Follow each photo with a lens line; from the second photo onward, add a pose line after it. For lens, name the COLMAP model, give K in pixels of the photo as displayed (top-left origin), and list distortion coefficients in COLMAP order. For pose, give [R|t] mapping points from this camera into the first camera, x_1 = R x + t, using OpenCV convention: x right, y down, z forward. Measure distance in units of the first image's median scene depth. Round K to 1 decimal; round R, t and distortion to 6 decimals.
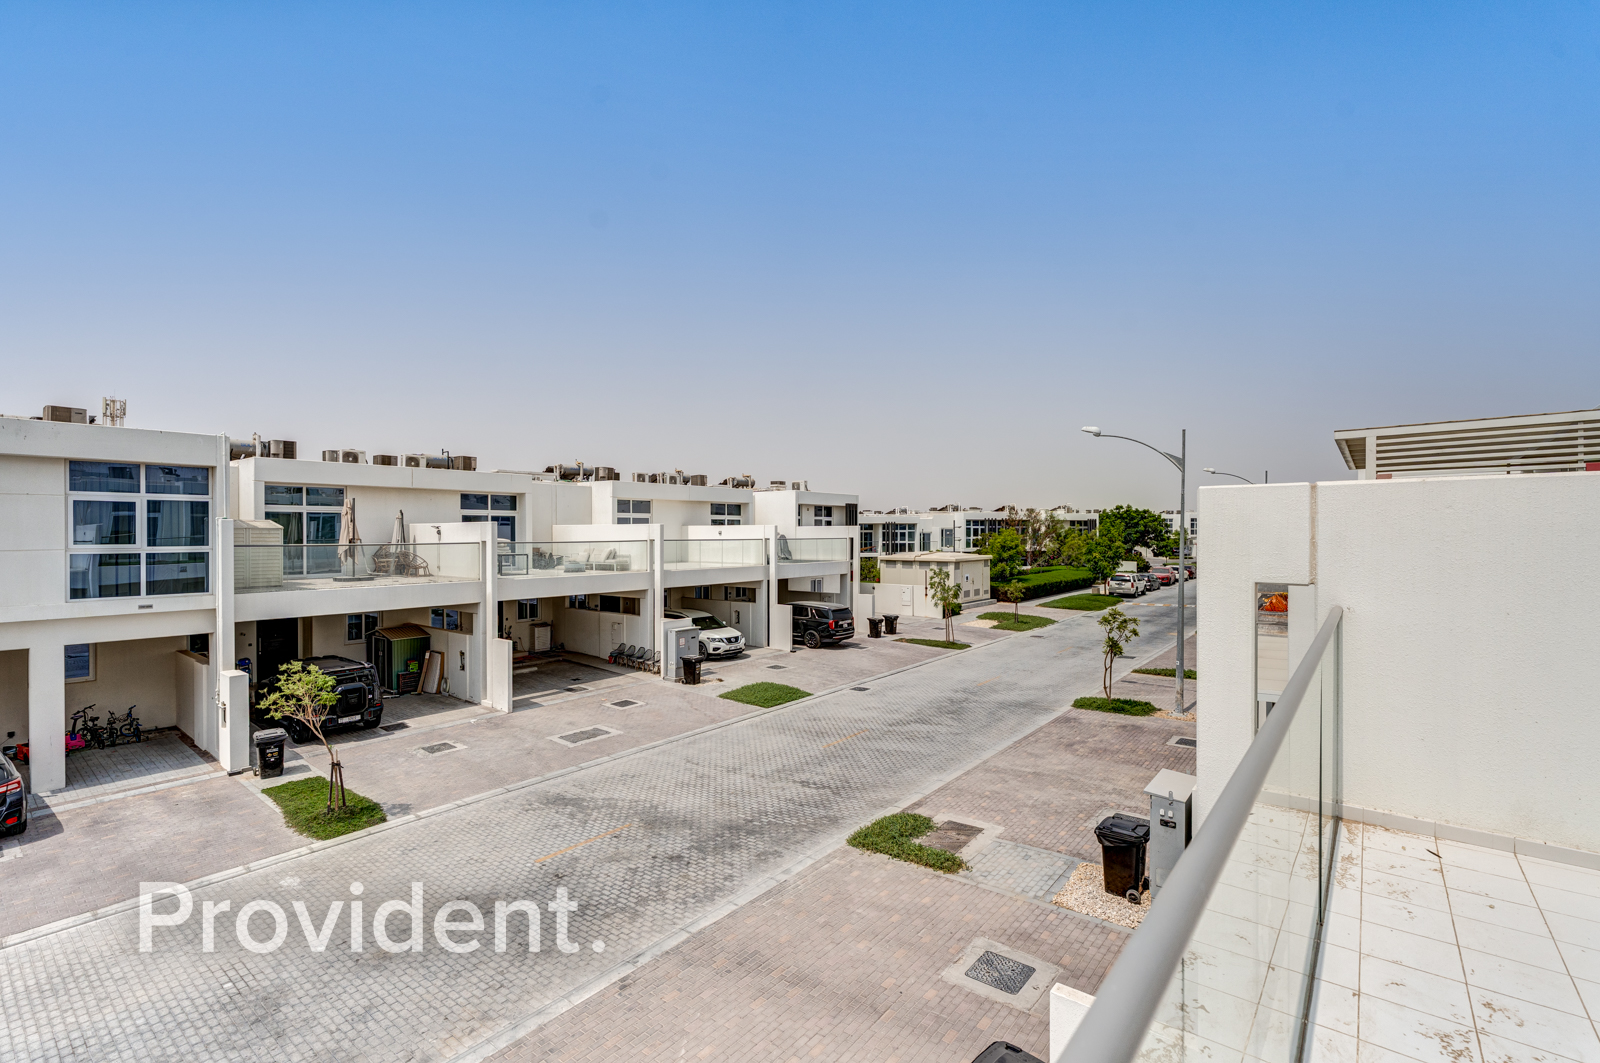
lens RADIAL K [[718.0, 0, 800.0], [0, 718.0, 531.5], [0, 0, 1]] dist [-0.003204, 0.000105]
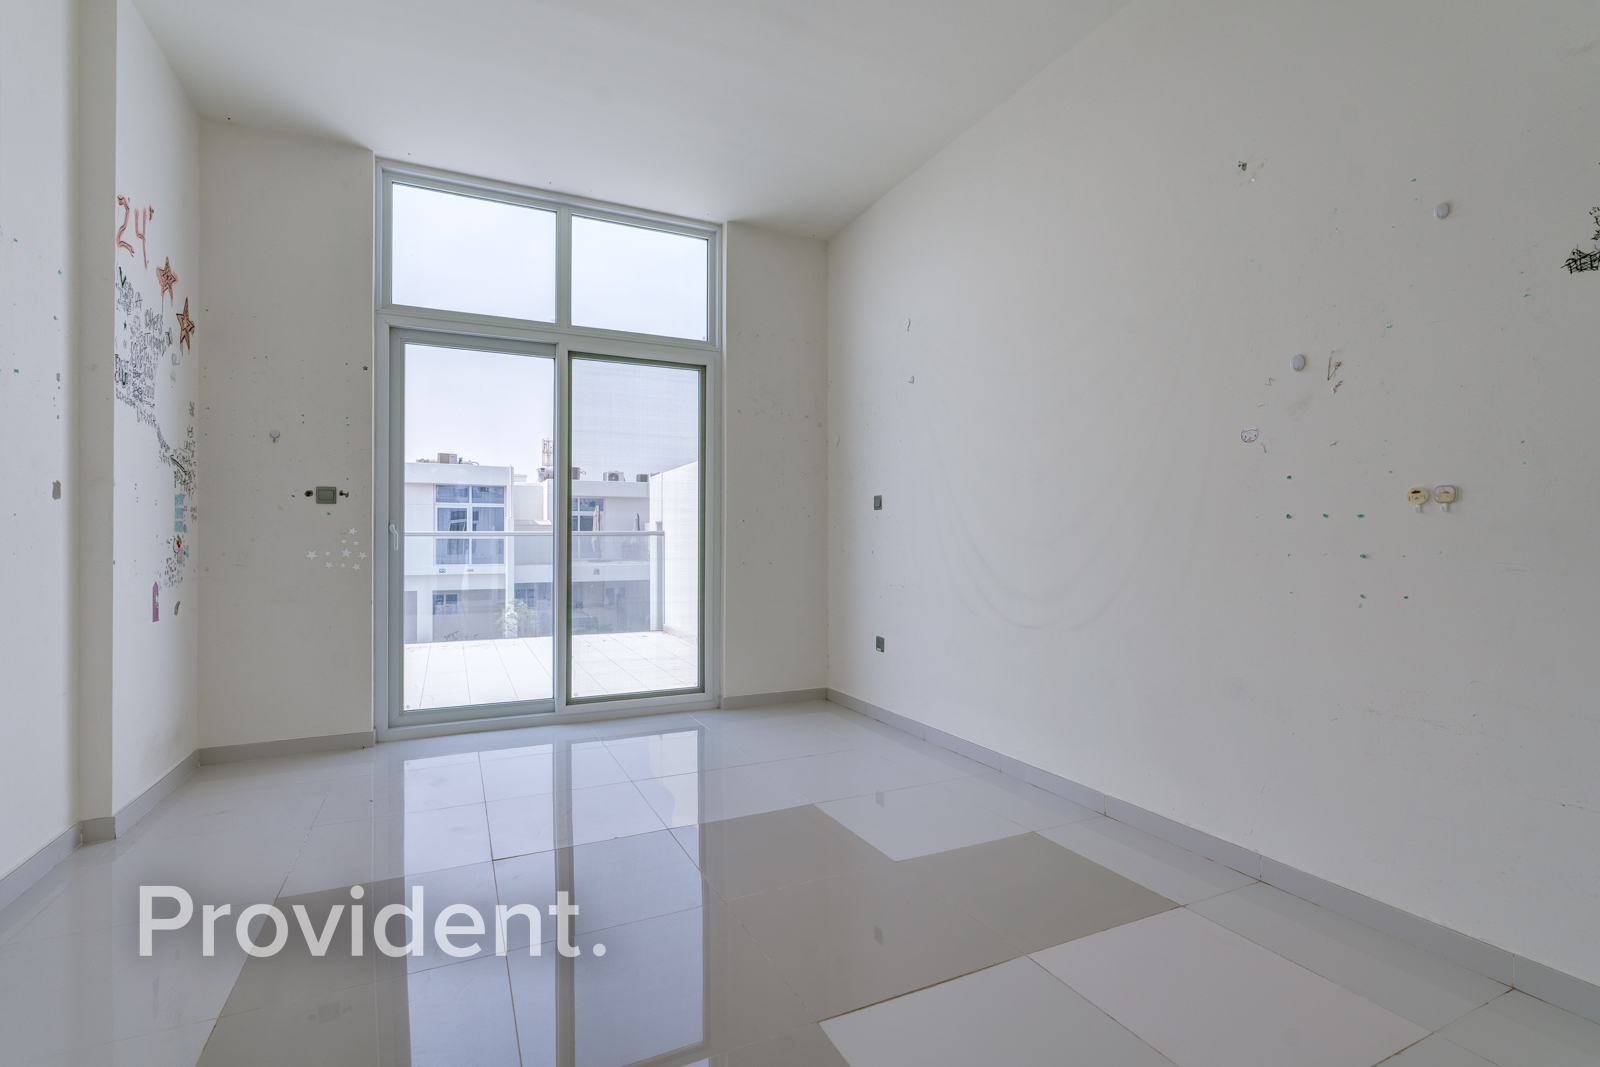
lens RADIAL K [[727.0, 0, 800.5], [0, 727.0, 513.0], [0, 0, 1]] dist [0.000629, -0.000554]
pose [[0.902245, -0.014282, -0.430988, 0.377041], [-0.001432, 0.999347, -0.036112, 0.021659], [0.431222, 0.033199, 0.901635, -0.149416]]
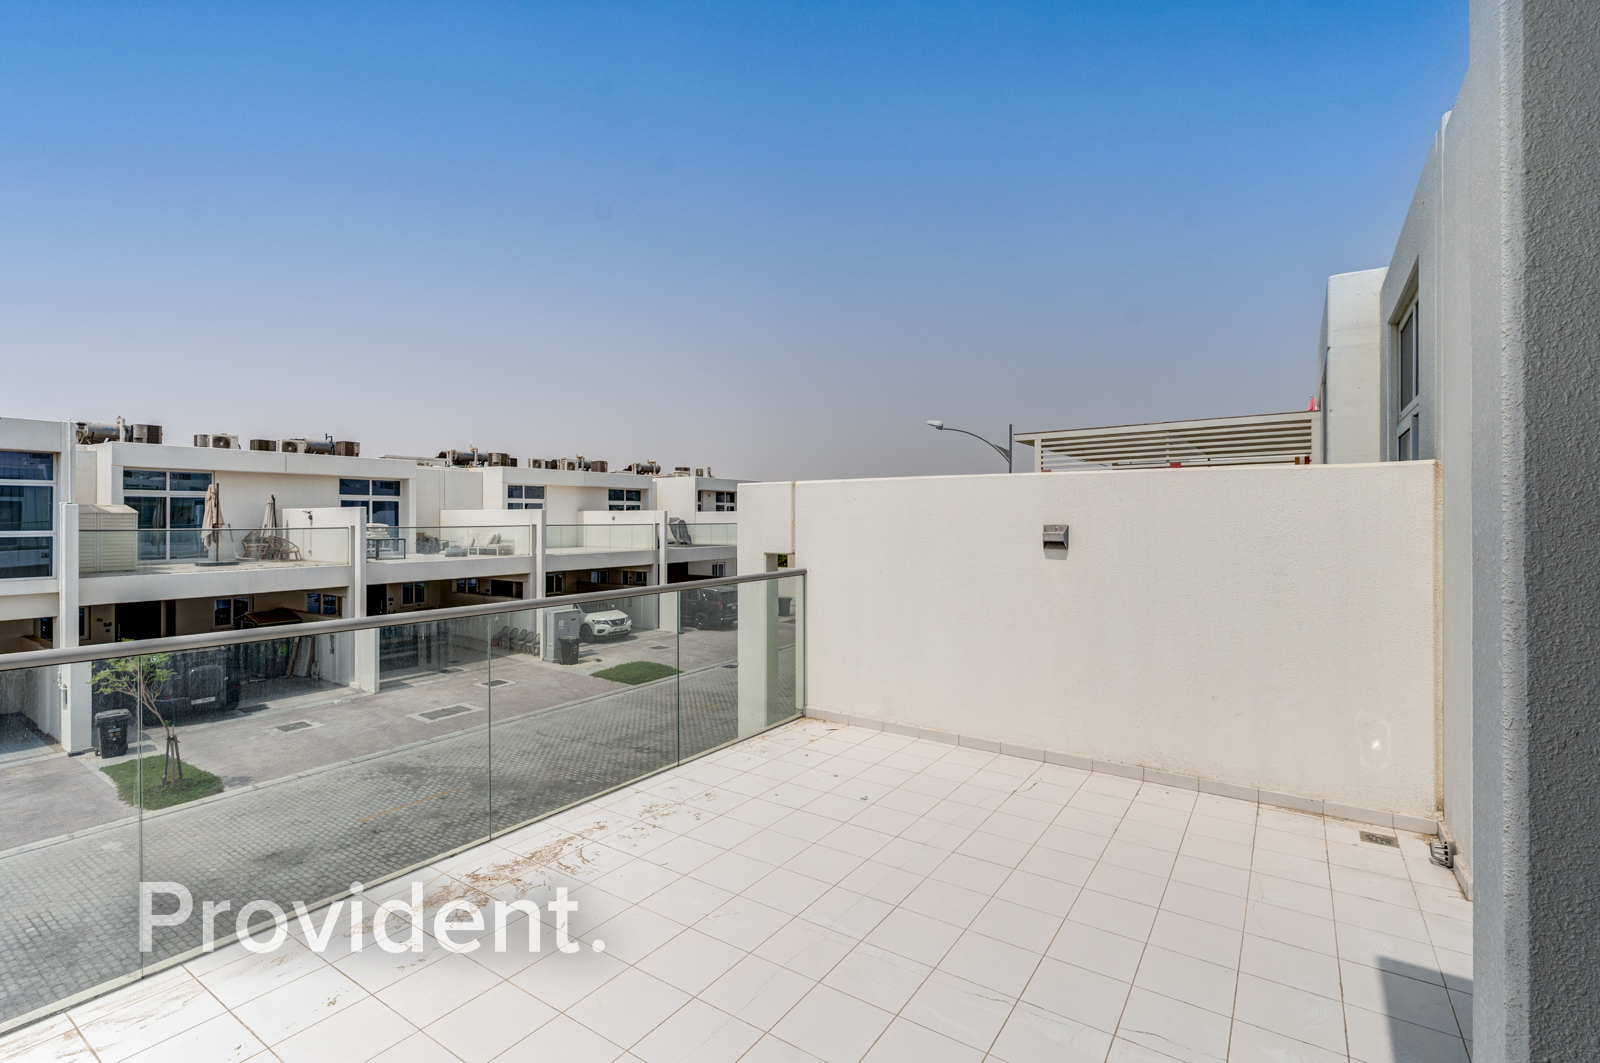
lens RADIAL K [[727.0, 0, 800.5], [0, 727.0, 511.0], [0, 0, 1]] dist [0.000629, -0.000554]
pose [[0.997013, 0.001045, 0.077231, 0.115852], [-0.000398, 0.999965, -0.008386, 0.000375], [-0.077237, 0.008330, 0.996978, -0.082534]]
